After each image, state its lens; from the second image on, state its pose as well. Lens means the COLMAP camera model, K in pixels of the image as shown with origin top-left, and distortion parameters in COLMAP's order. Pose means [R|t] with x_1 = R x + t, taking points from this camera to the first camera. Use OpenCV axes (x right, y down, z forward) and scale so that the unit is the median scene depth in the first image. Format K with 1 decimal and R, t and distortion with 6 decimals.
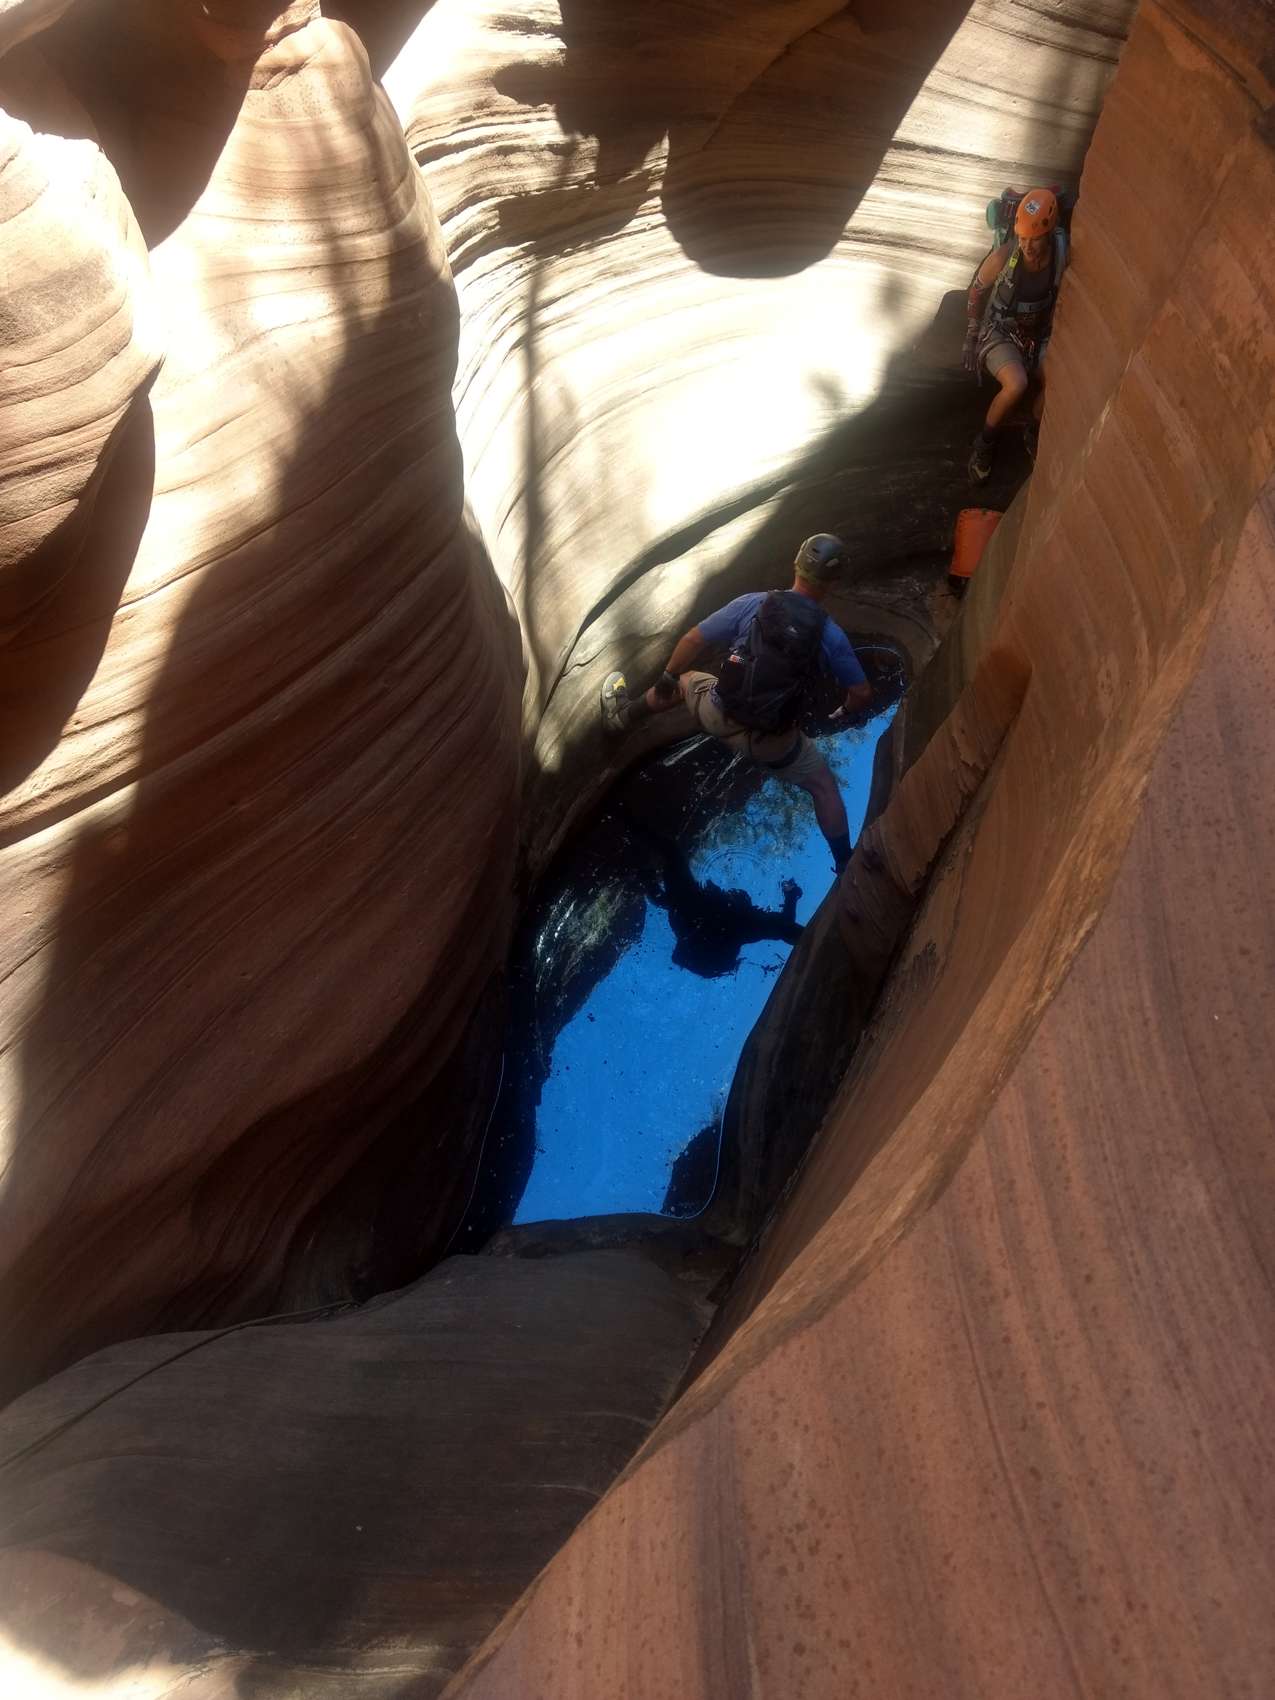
lens RADIAL K [[1396.9, 0, 641.0], [0, 1396.9, 854.3], [0, 0, 1]] dist [0.038540, 0.023154]
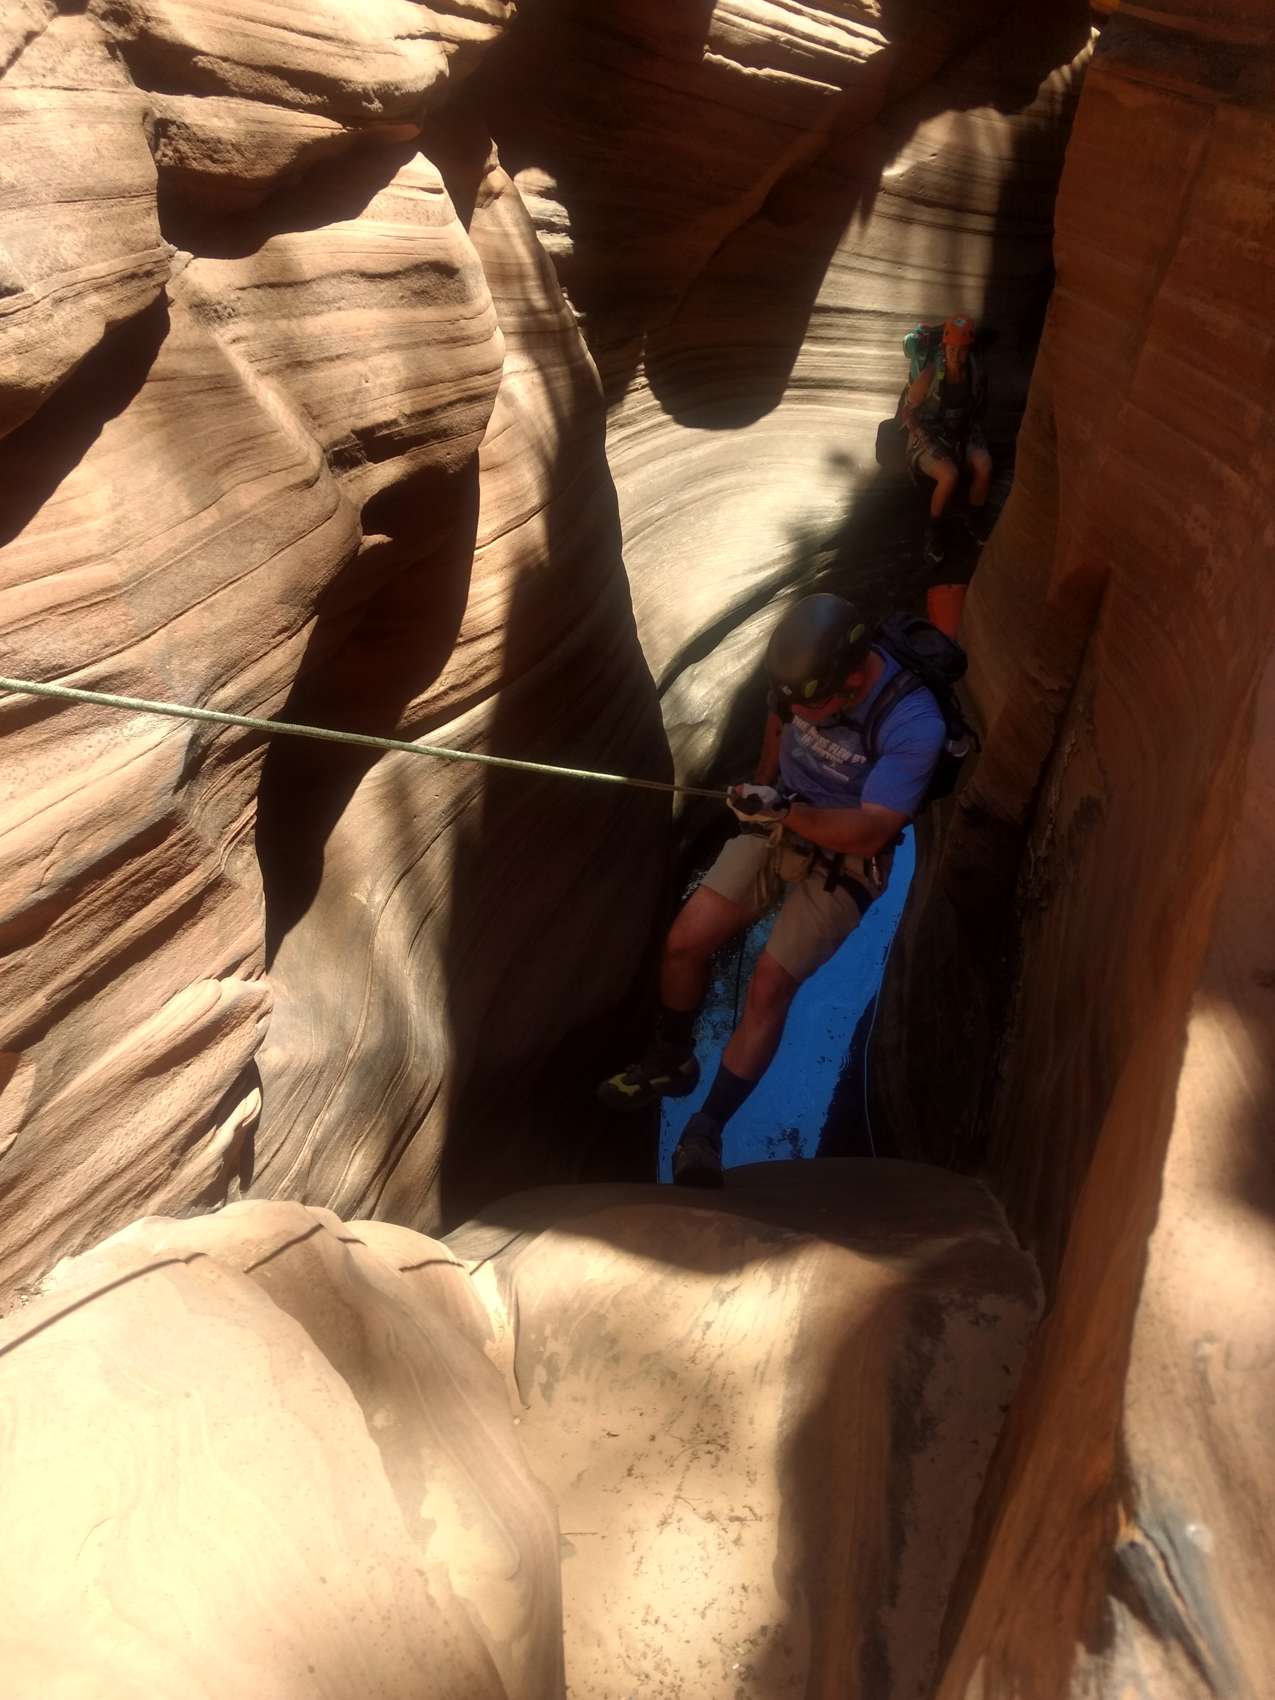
lens RADIAL K [[1396.9, 0, 660.7], [0, 1396.9, 833.7], [0, 0, 1]] dist [0.038540, 0.023154]
pose [[0.980582, -0.171203, 0.095644, -0.352580], [0.186593, 0.964591, -0.186409, 0.327070], [-0.060344, 0.200636, 0.977806, -0.198157]]
